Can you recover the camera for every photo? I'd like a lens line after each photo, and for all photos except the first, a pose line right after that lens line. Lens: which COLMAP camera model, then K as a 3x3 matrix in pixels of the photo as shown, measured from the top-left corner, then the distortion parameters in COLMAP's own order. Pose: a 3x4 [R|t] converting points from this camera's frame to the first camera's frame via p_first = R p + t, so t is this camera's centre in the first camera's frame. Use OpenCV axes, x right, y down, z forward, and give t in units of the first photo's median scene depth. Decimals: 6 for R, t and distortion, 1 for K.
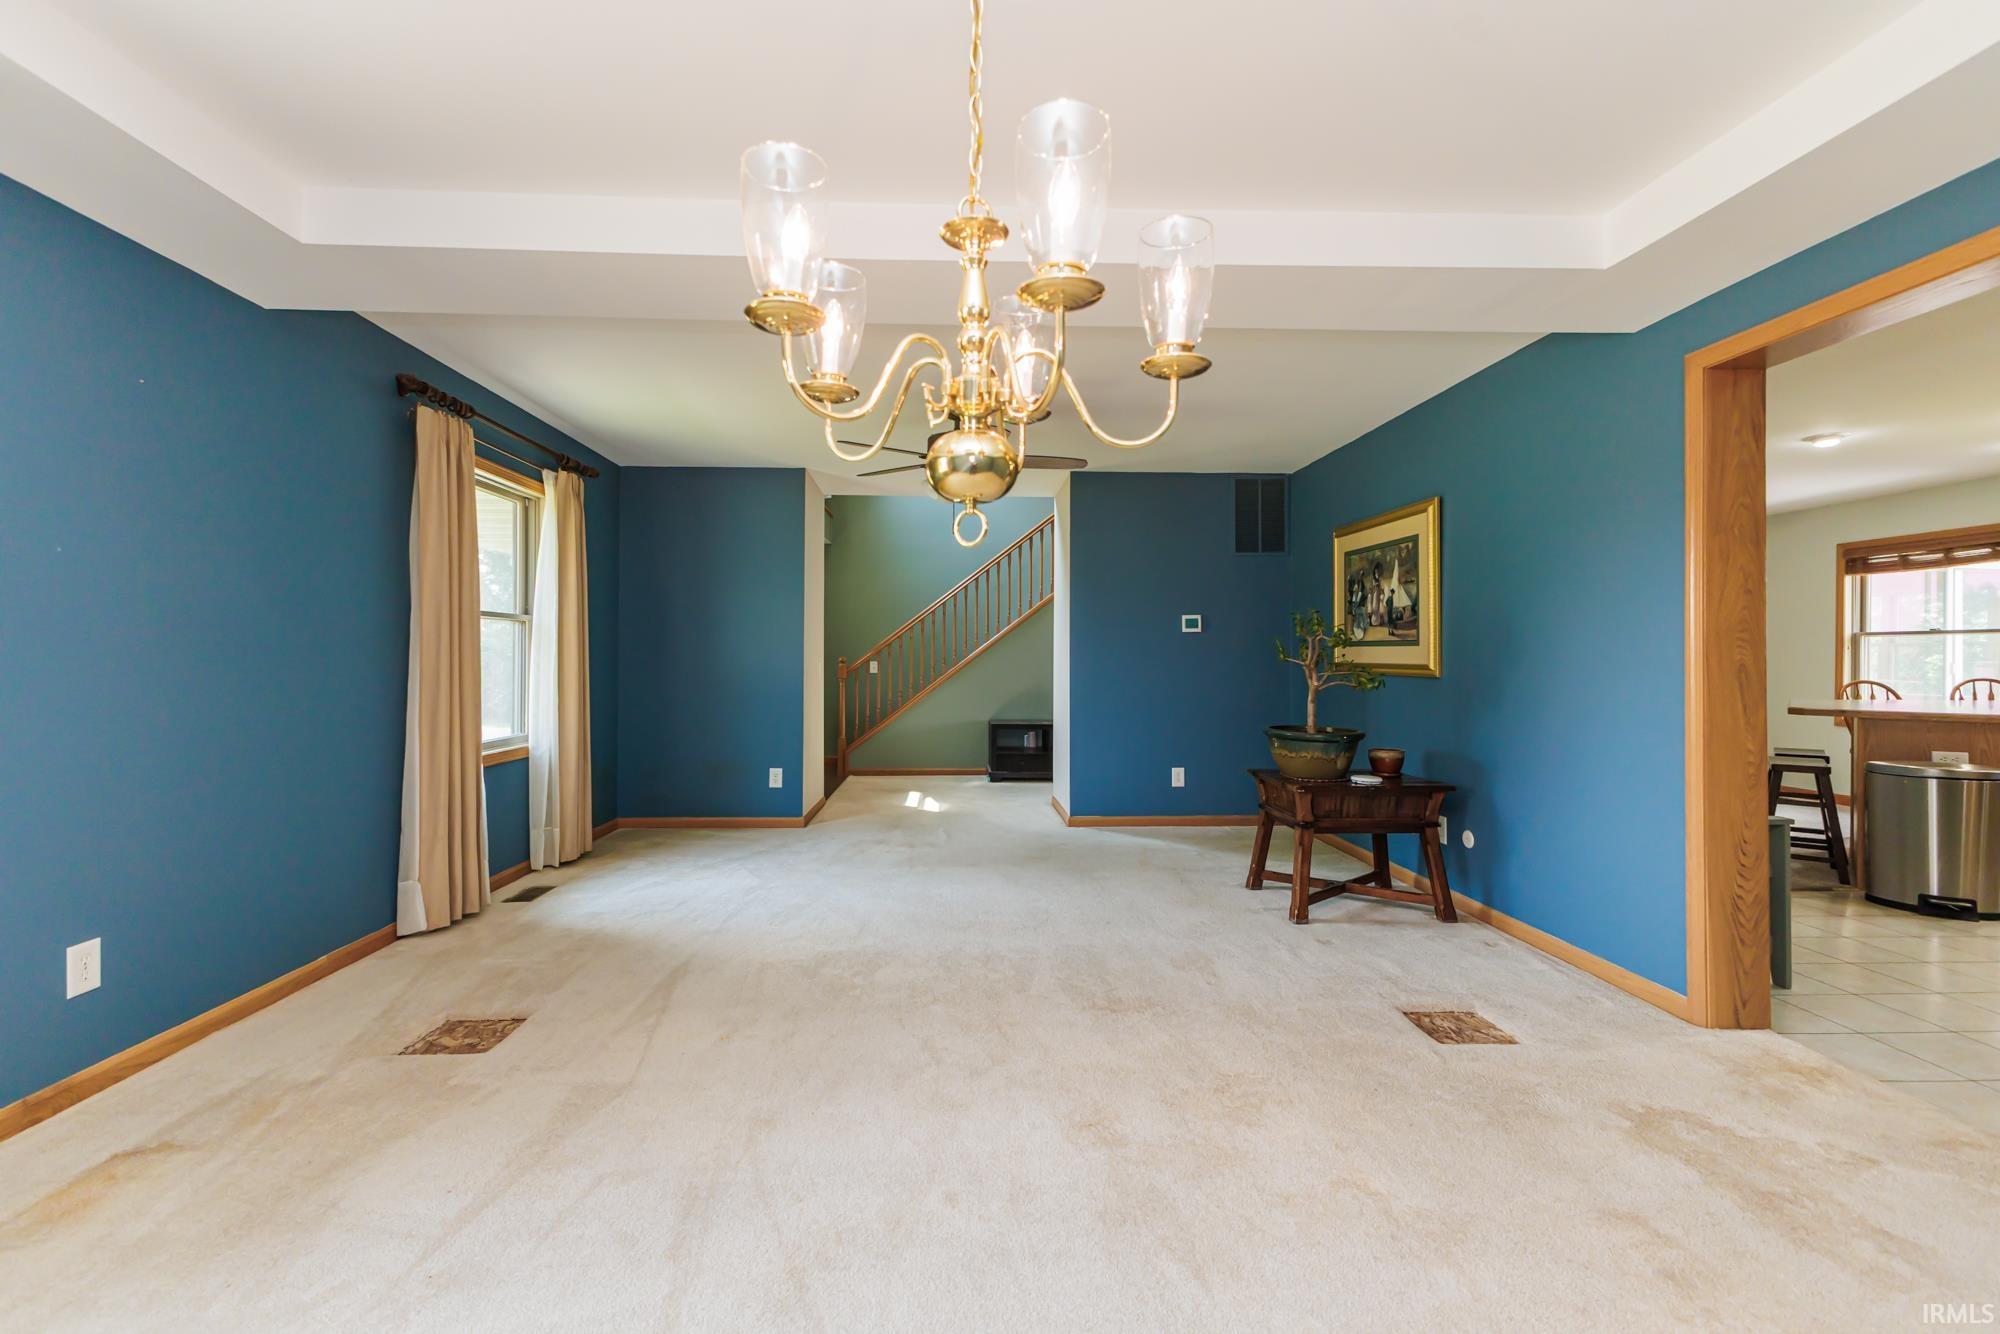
lens RADIAL K [[856.0, 0, 991.2], [0, 856.0, 663.1], [0, 0, 1]] dist [0.004121, -0.000496]
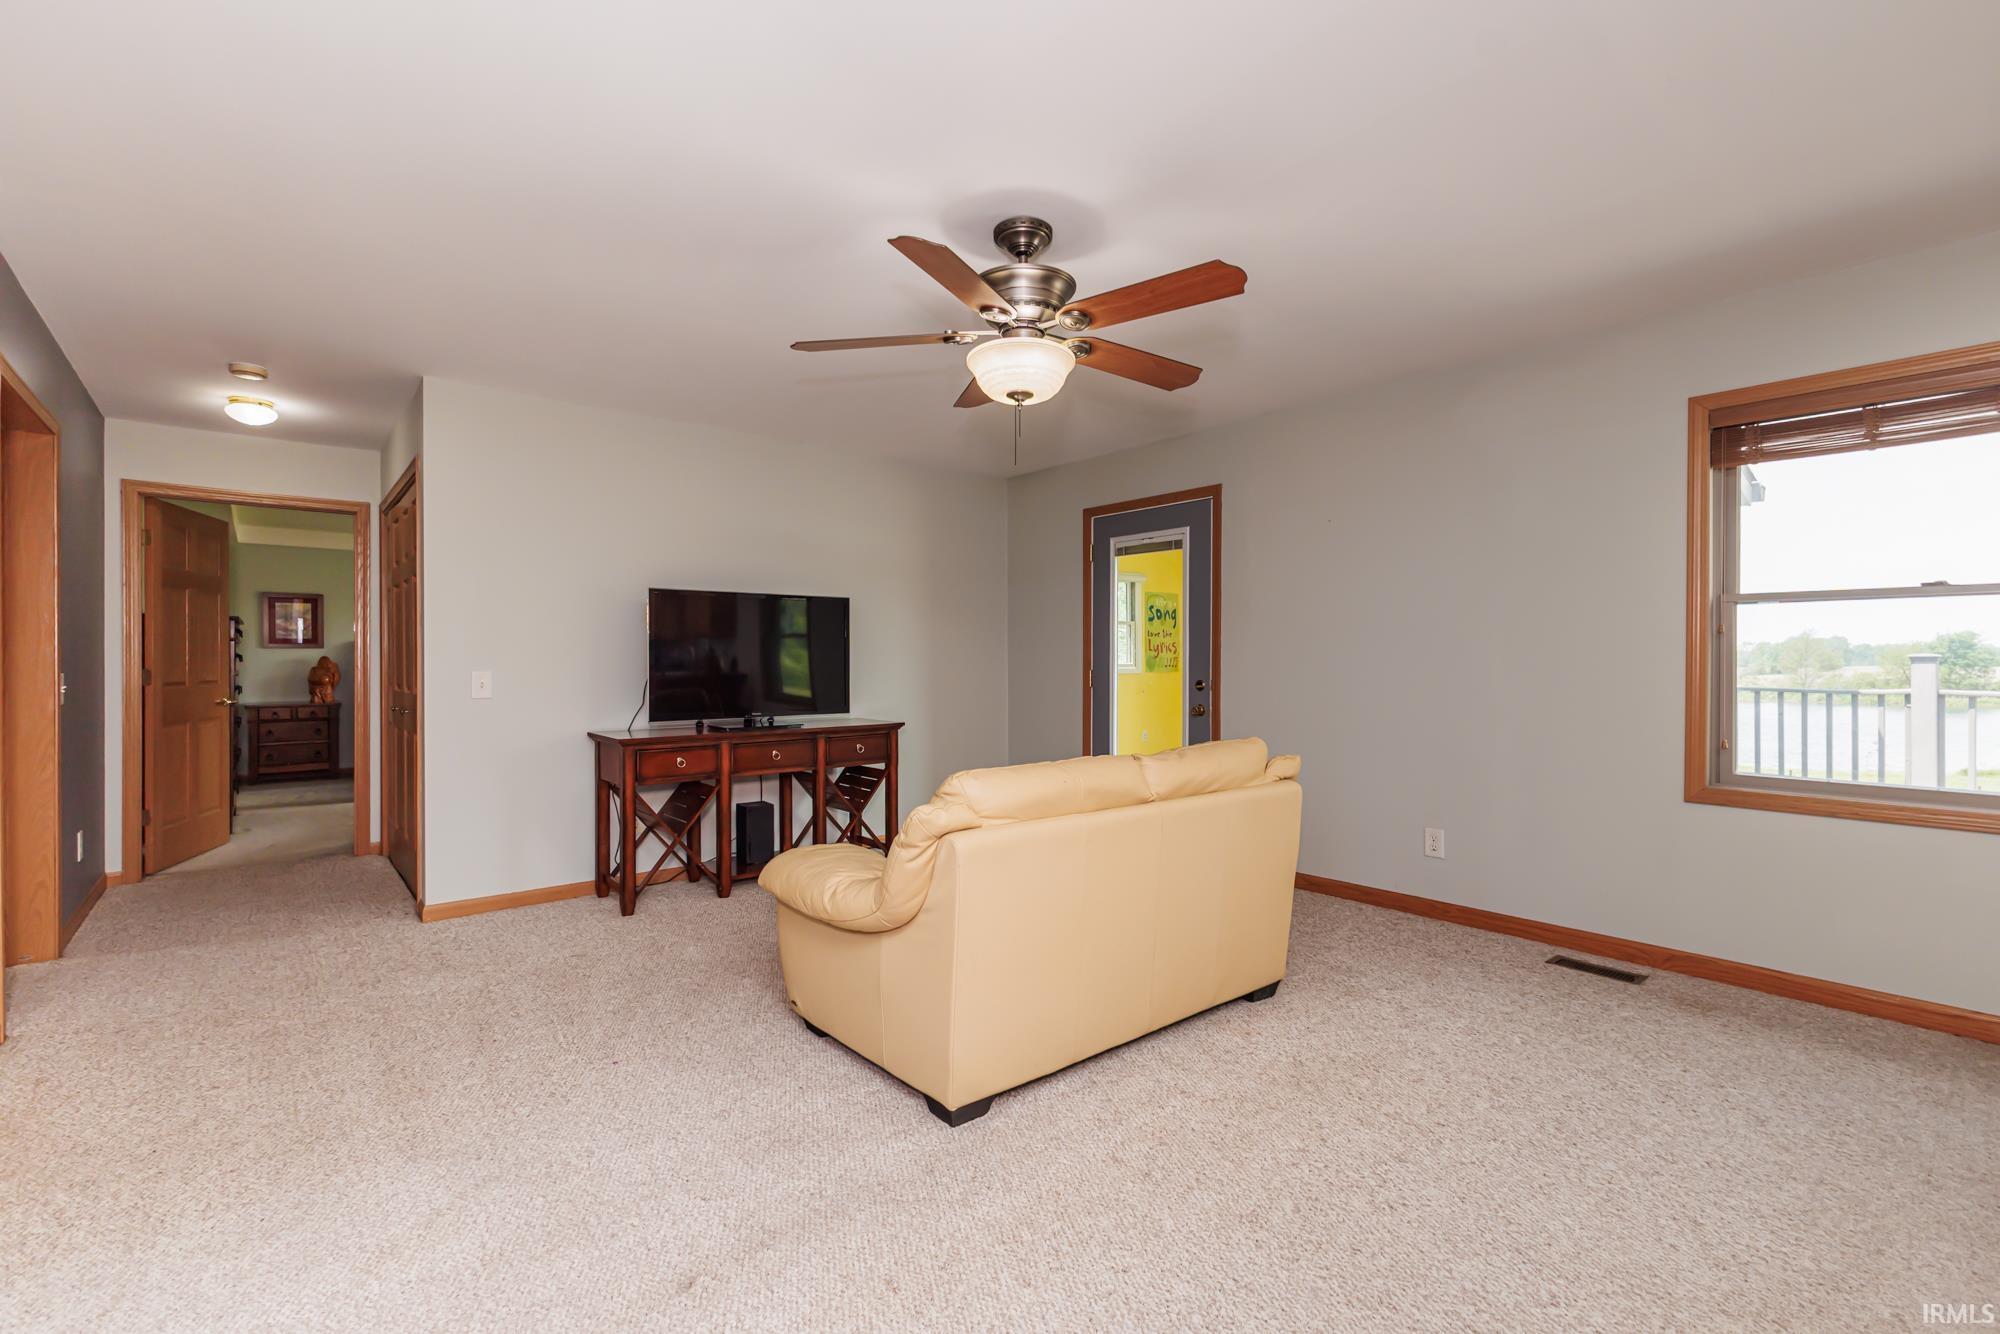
lens RADIAL K [[856.0, 0, 1008.8], [0, 856.0, 667.7], [0, 0, 1]] dist [0.004121, -0.000496]
pose [[0.777221, -0.007318, 0.629185, 0.432165], [0.005207, 0.999973, 0.005199, -0.002002], [-0.629206, -0.000765, 0.777238, 0.886862]]
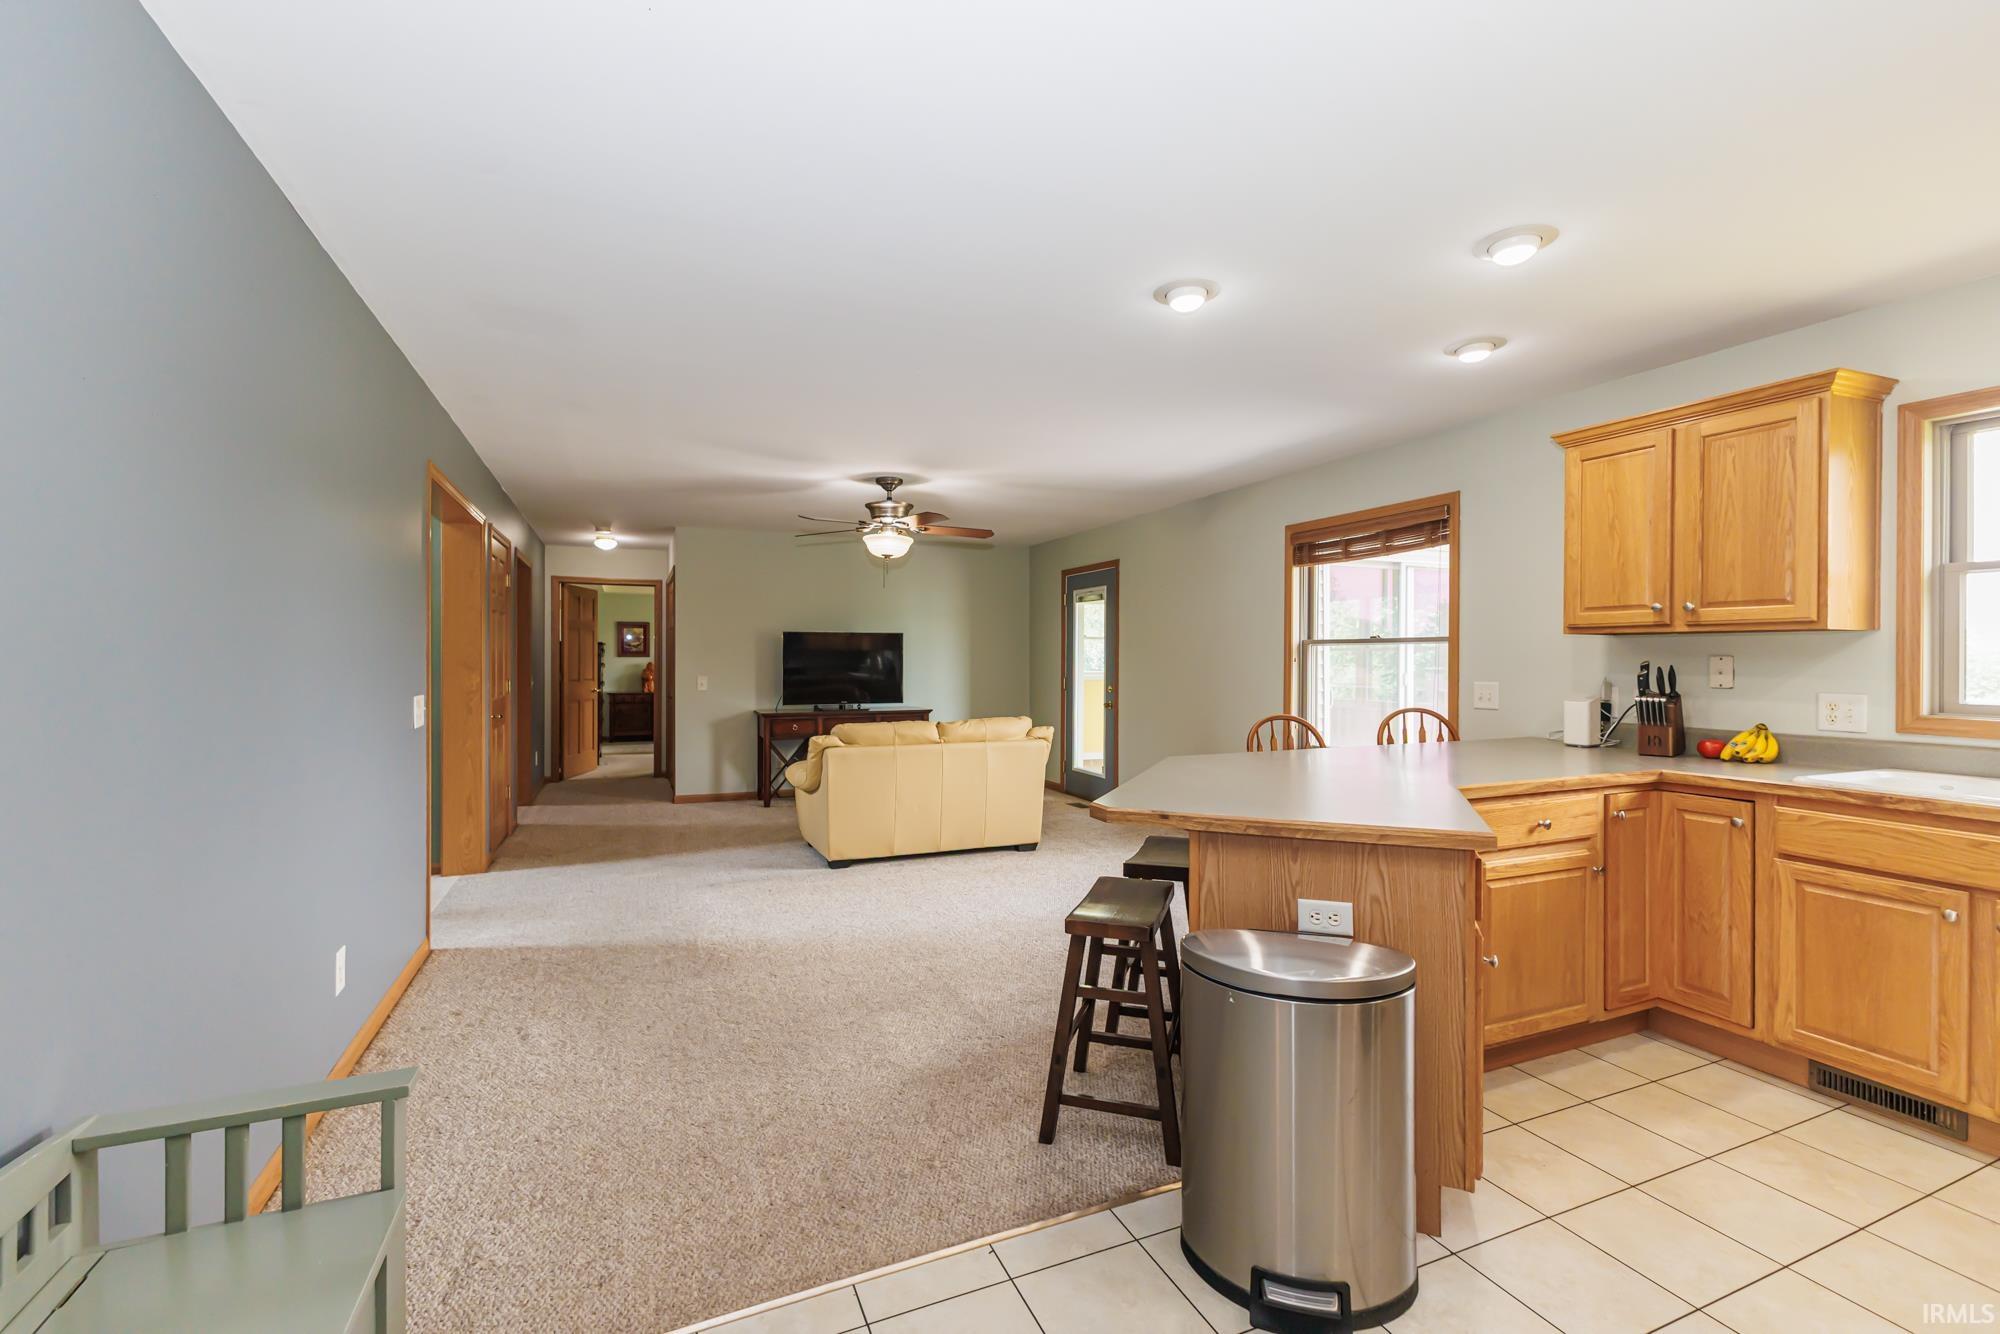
lens RADIAL K [[856.0, 0, 1012.5], [0, 856.0, 661.0], [0, 0, 1]] dist [0.004121, -0.000496]
pose [[0.926178, 0.000235, 0.377086, 0.473420], [0.000607, 0.999998, -0.002115, -0.015596], [-0.377085, 0.002188, 0.926176, 0.384878]]
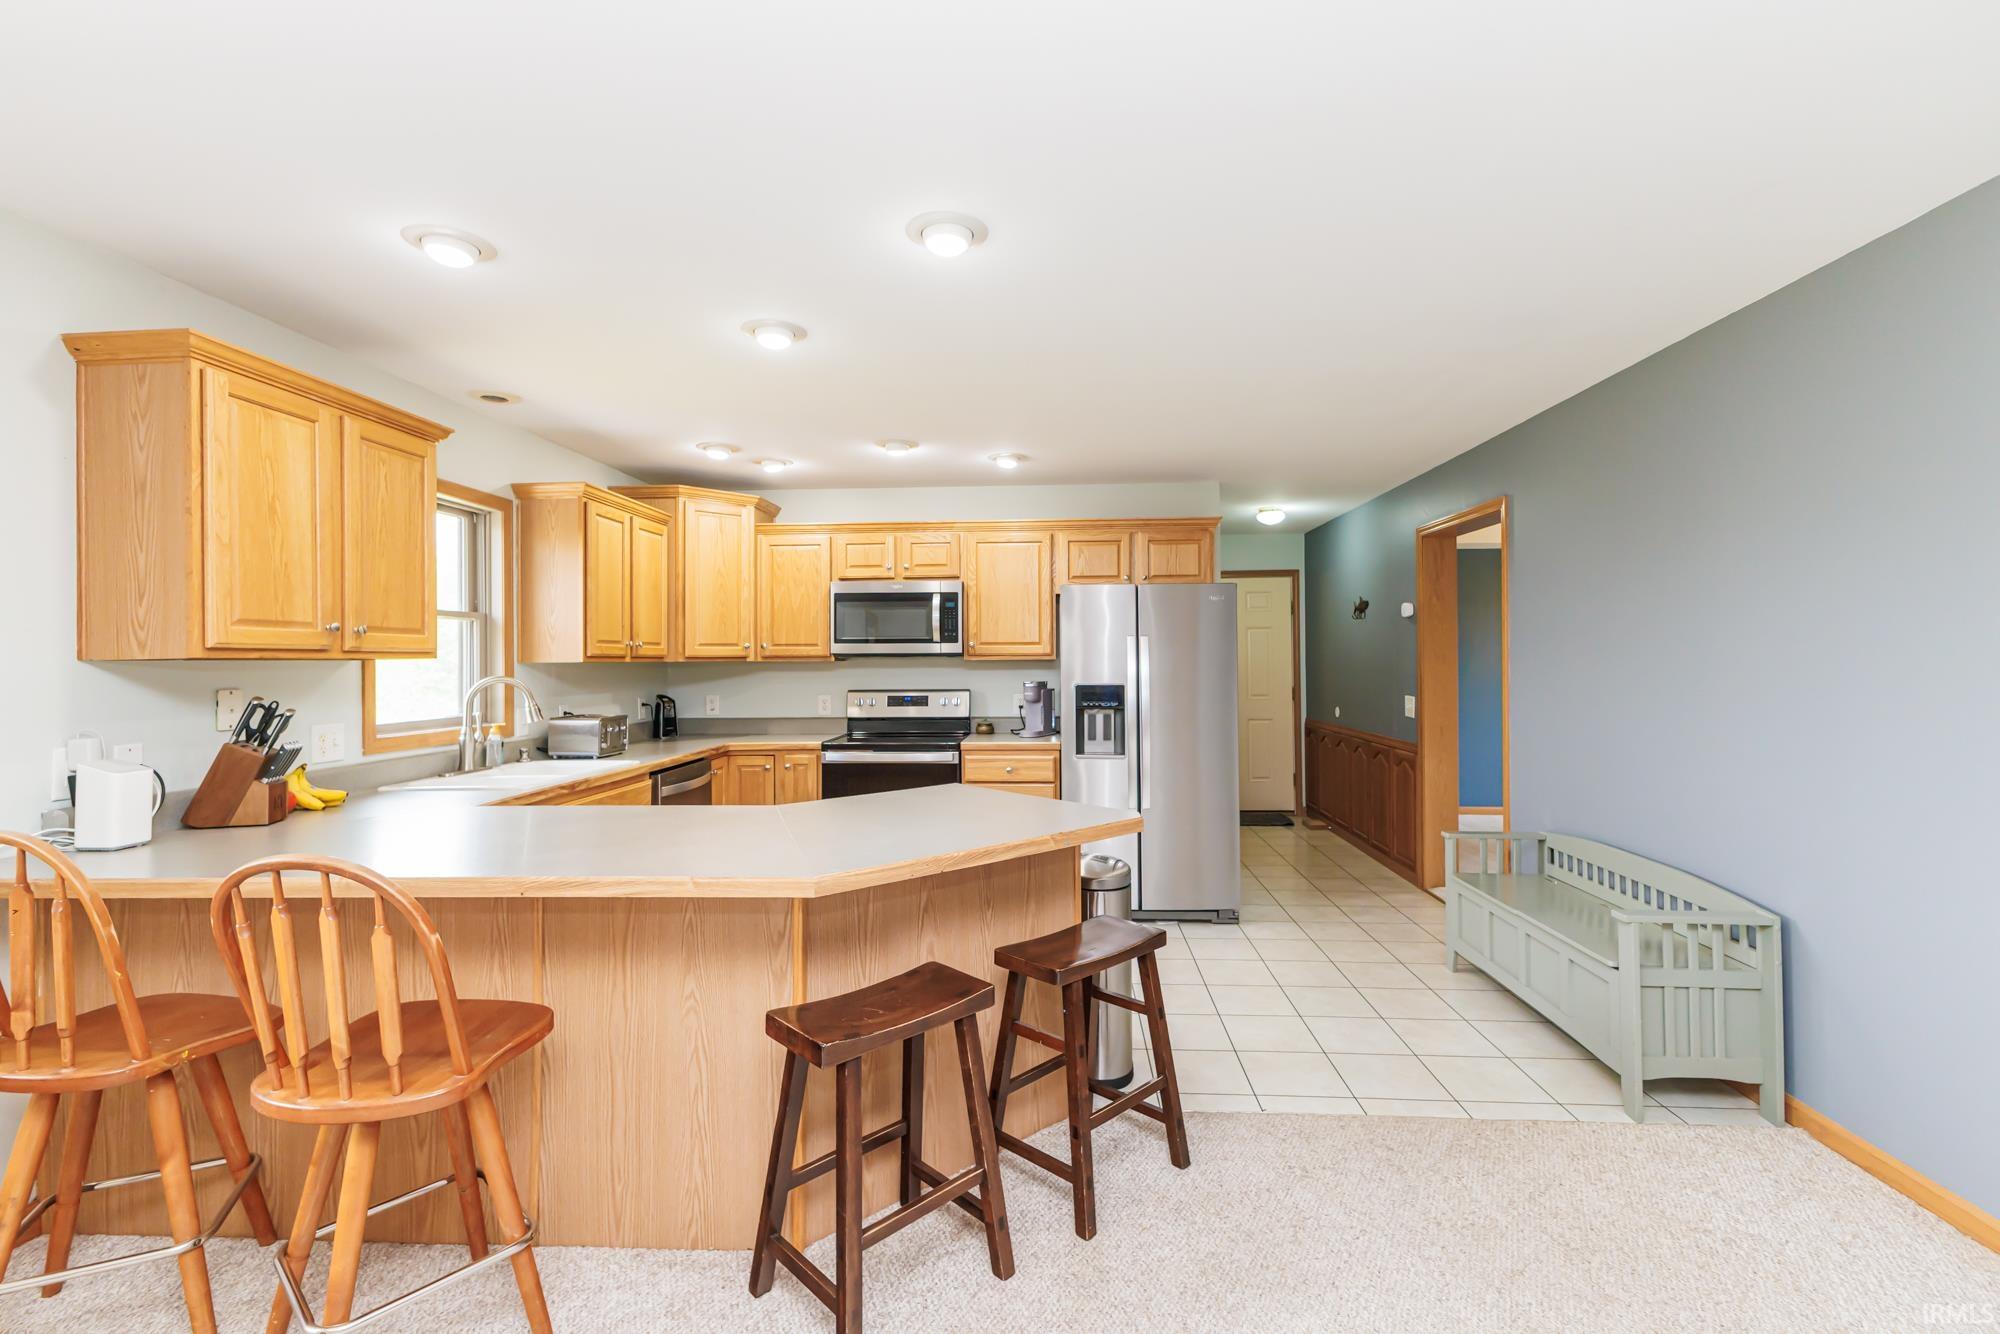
lens RADIAL K [[856.0, 0, 1015.1], [0, 856.0, 652.7], [0, 0, 1]] dist [0.004121, -0.000496]
pose [[-0.995809, 0.015775, 0.090088, 0.636322], [0.015979, 0.999871, 0.001546, -0.029985], [-0.090052, 0.002979, -0.995933, 1.002564]]
